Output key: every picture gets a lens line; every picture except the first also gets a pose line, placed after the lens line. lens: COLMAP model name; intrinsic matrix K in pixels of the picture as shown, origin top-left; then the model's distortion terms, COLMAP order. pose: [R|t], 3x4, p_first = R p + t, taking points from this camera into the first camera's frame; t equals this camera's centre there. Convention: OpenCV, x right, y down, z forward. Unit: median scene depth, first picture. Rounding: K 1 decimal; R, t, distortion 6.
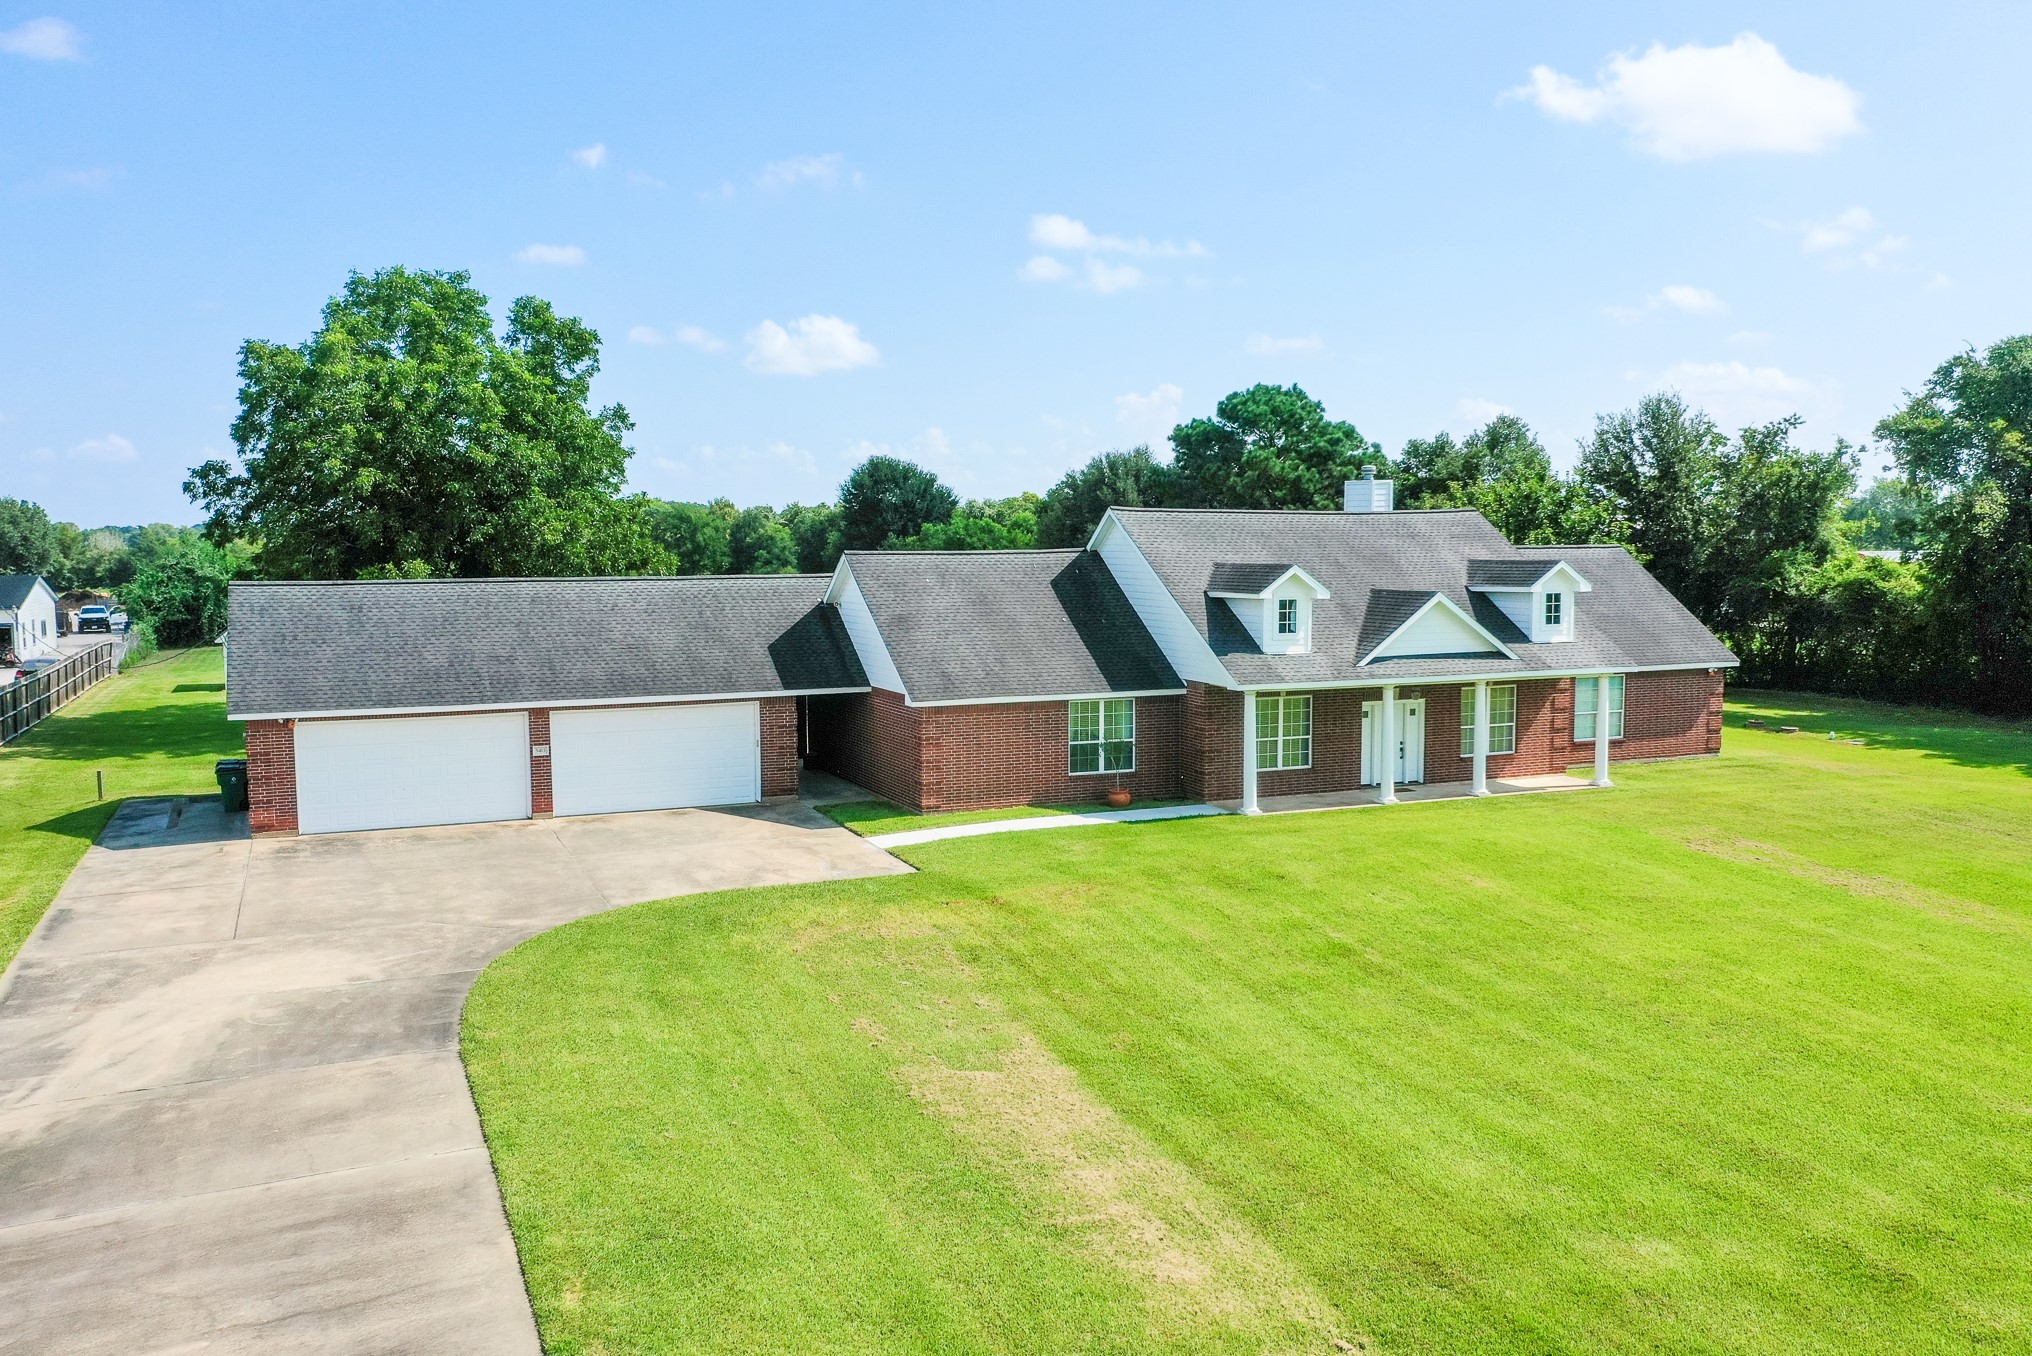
lens RADIAL K [[1657.5, 0, 1016.0], [0, 1657.5, 678.0], [0, 0, 1]] dist [0.008199, 0.006976]
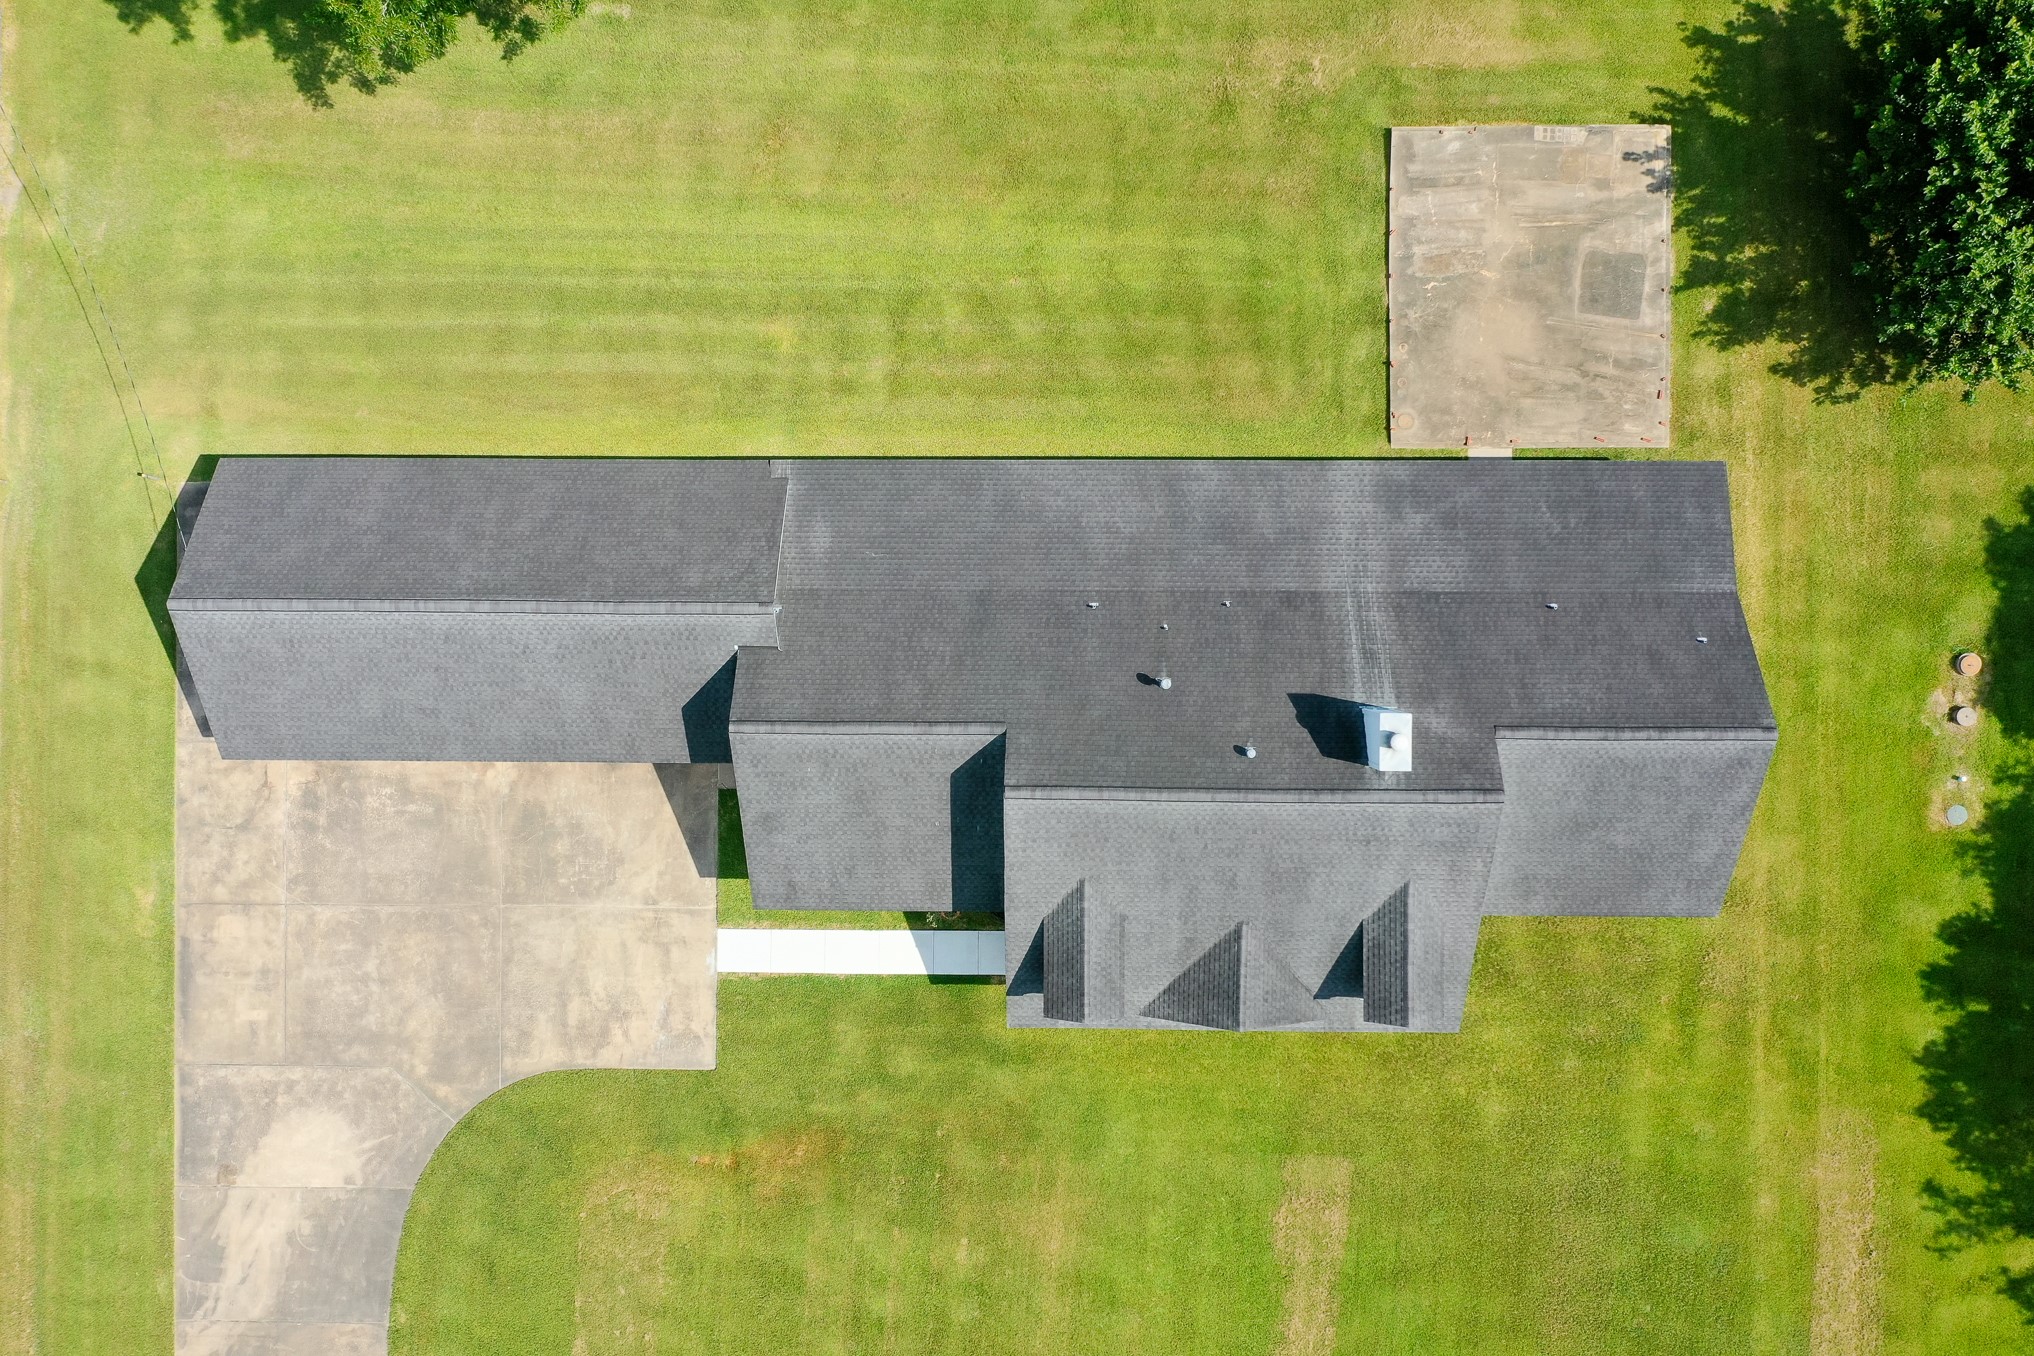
lens RADIAL K [[1659.2, 0, 1017.0], [0, 1659.2, 678.0], [0, 0, 1]] dist [0.008199, 0.006976]
pose [[0.912921, 0.407413, -0.024271, 0.064356], [-0.000645, 0.060908, 0.998143, -1.104658], [0.408135, -0.911211, 0.055867, 1.110147]]
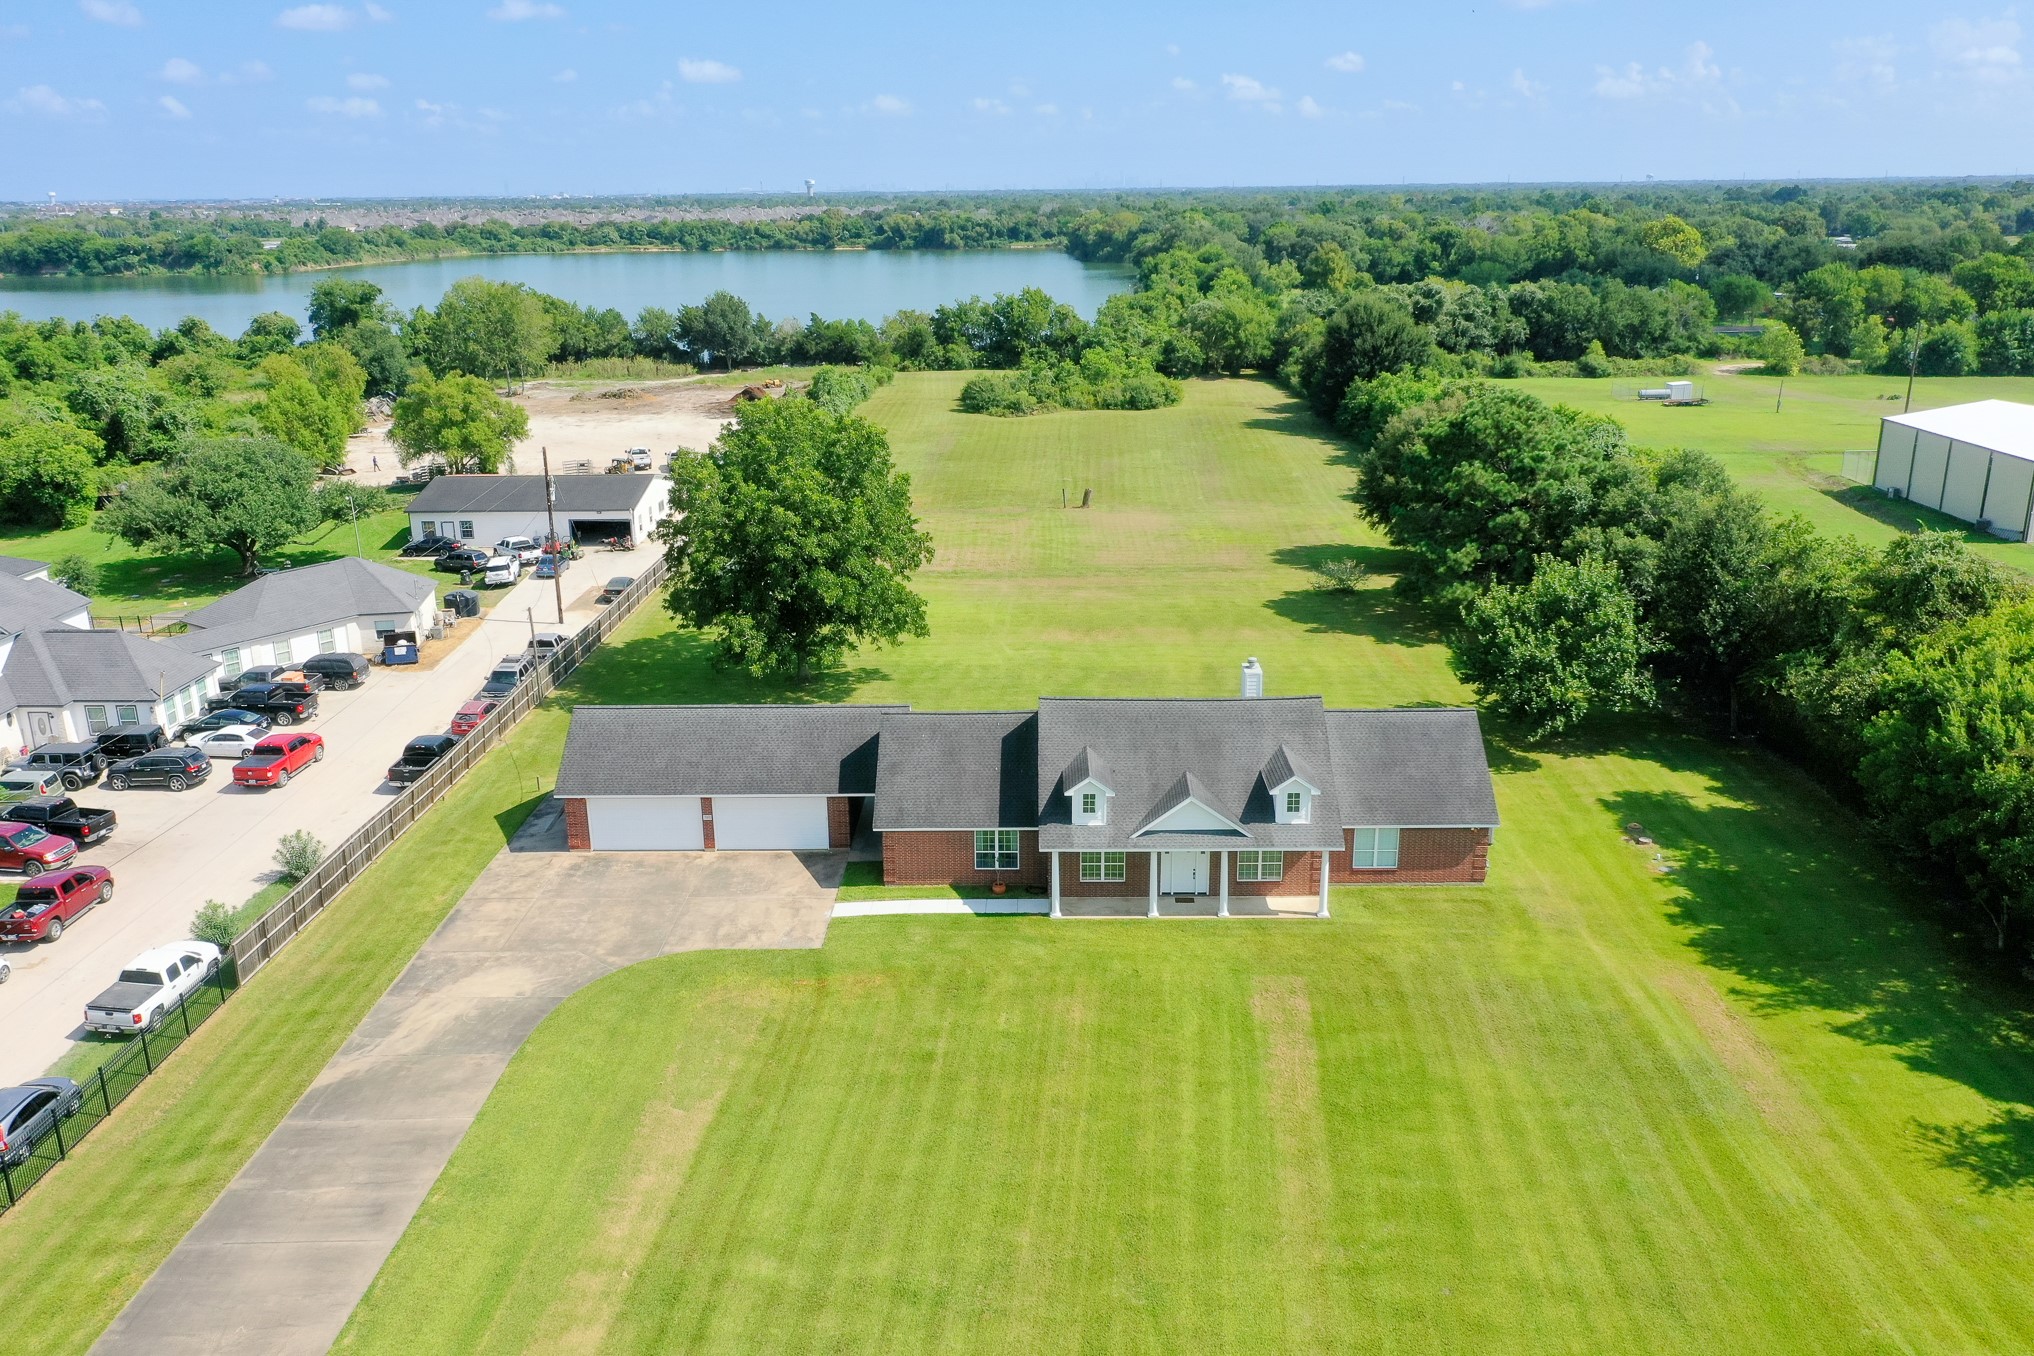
lens RADIAL K [[1614.5, 0, 1017.0], [0, 1614.5, 678.0], [0, 0, 1]] dist [0.008874, 0.008607]
pose [[0.910504, 0.115854, -0.396939, 0.719213], [-0.028611, 0.975298, 0.219031, -0.507163], [0.412509, -0.188072, 0.891328, -0.437561]]
